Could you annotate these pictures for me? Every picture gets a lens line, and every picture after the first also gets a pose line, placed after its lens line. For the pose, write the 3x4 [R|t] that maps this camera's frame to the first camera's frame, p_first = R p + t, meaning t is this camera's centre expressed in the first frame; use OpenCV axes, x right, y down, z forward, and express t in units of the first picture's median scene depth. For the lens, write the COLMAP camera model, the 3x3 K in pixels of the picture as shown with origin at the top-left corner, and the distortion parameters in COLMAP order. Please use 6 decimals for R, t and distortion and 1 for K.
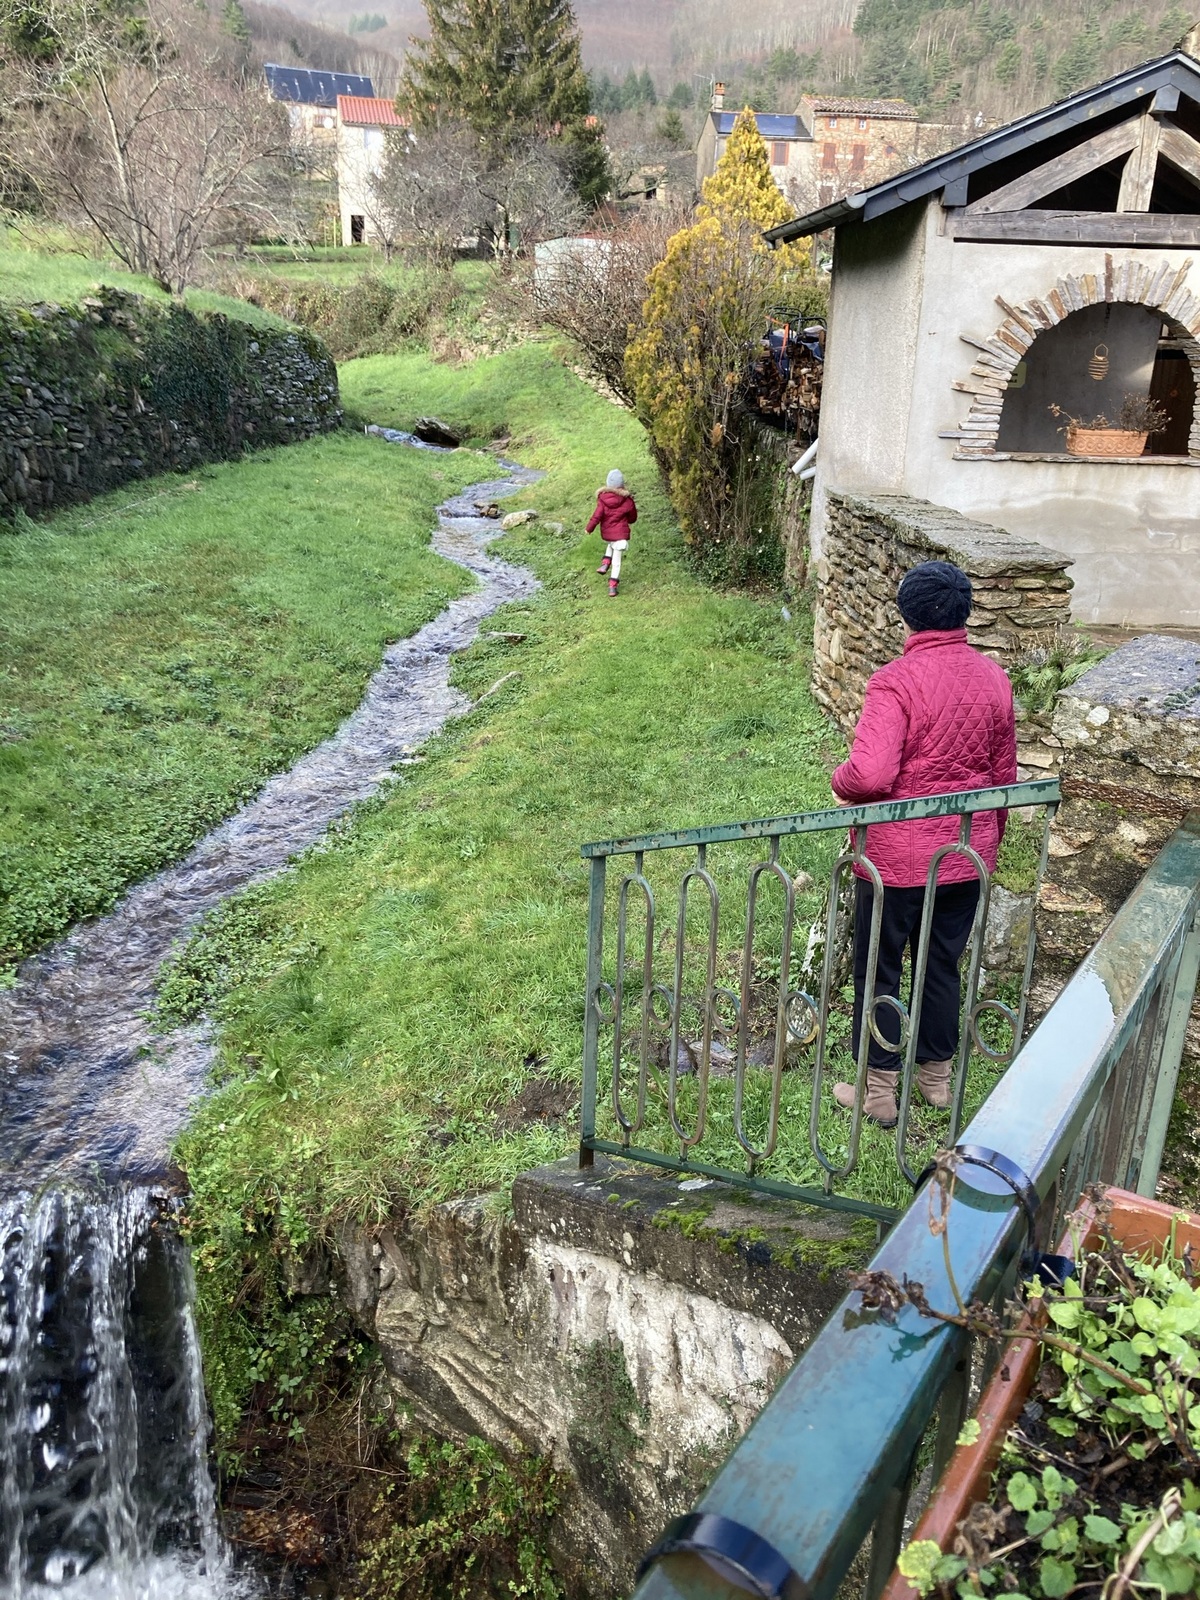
lens RADIAL K [[1332.0, 0, 600.0], [0, 1332.0, 800.0], [0, 0, 1]] dist [0.007155, 0.003005]
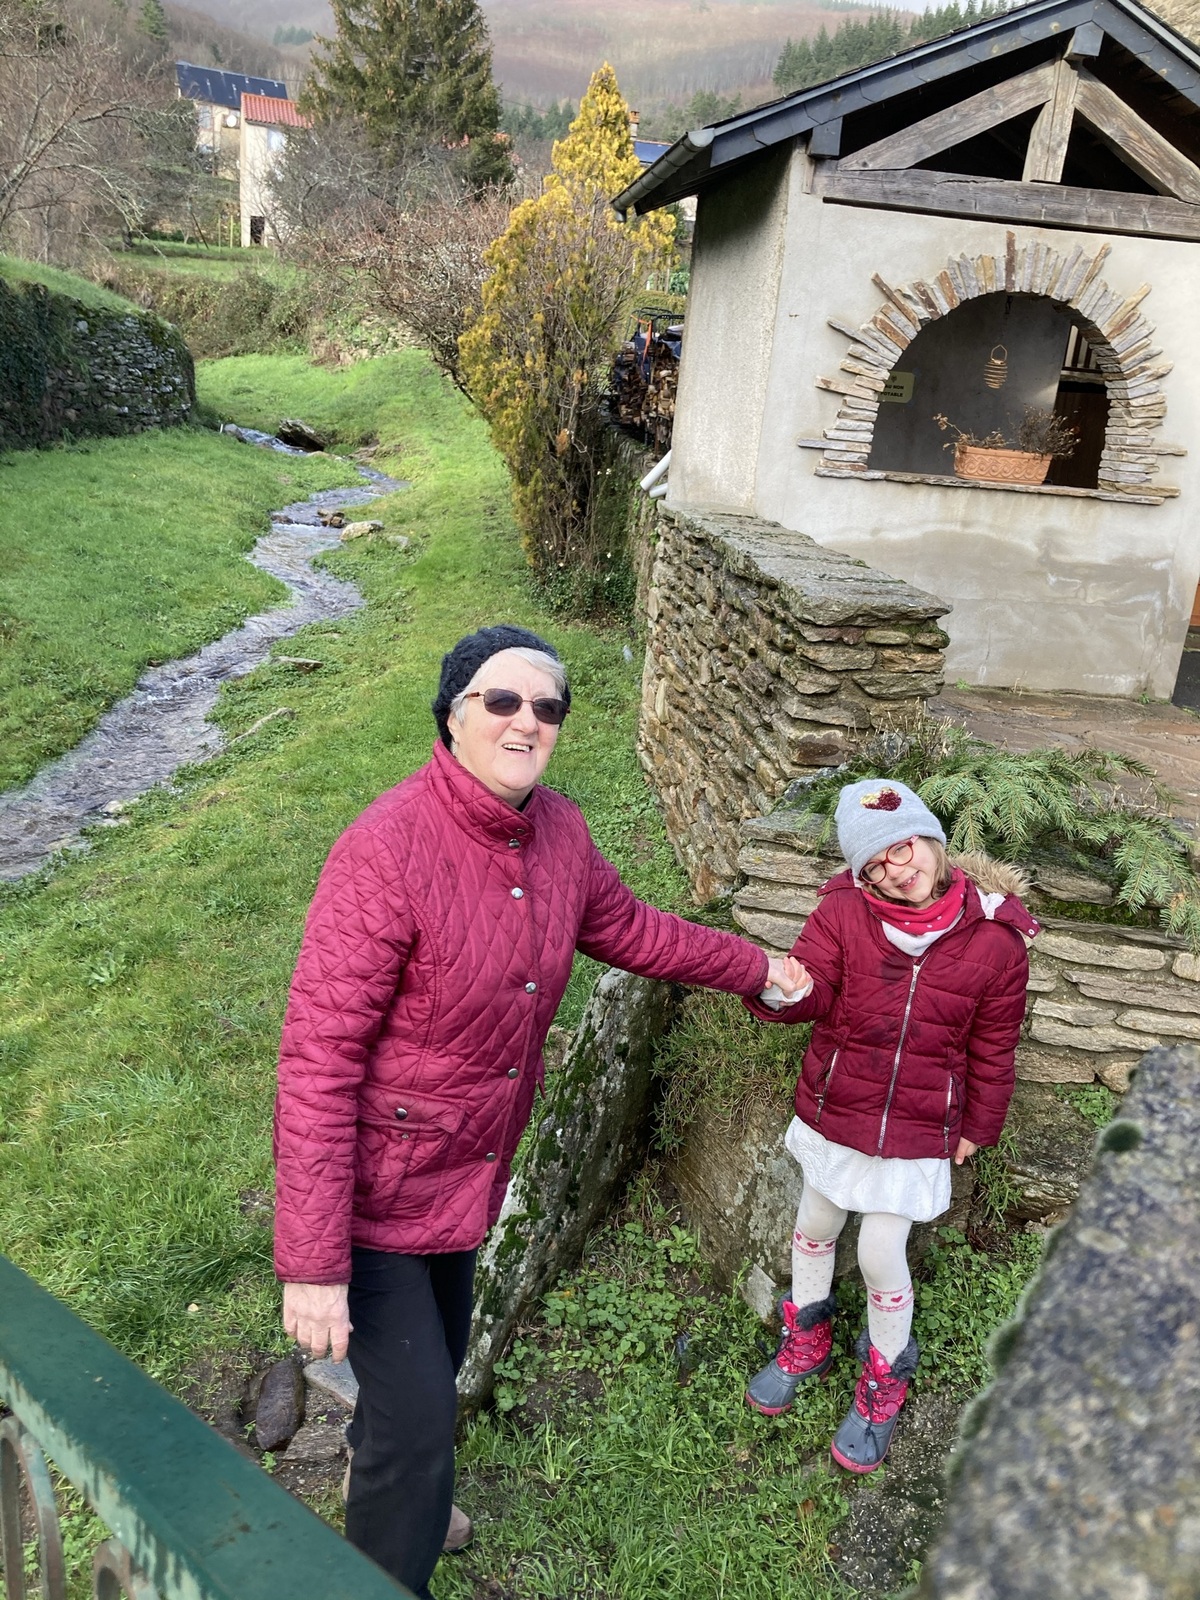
lens RADIAL K [[1300.7, 0, 600.0], [0, 1300.7, 800.0], [0, 0, 1]] dist [0.000152, -0.008658]
pose [[0.996811, 0.039438, 0.069369, 0.069758], [-0.038379, 0.999127, -0.016525, -0.032752], [-0.069960, 0.013810, 0.997454, 0.180575]]
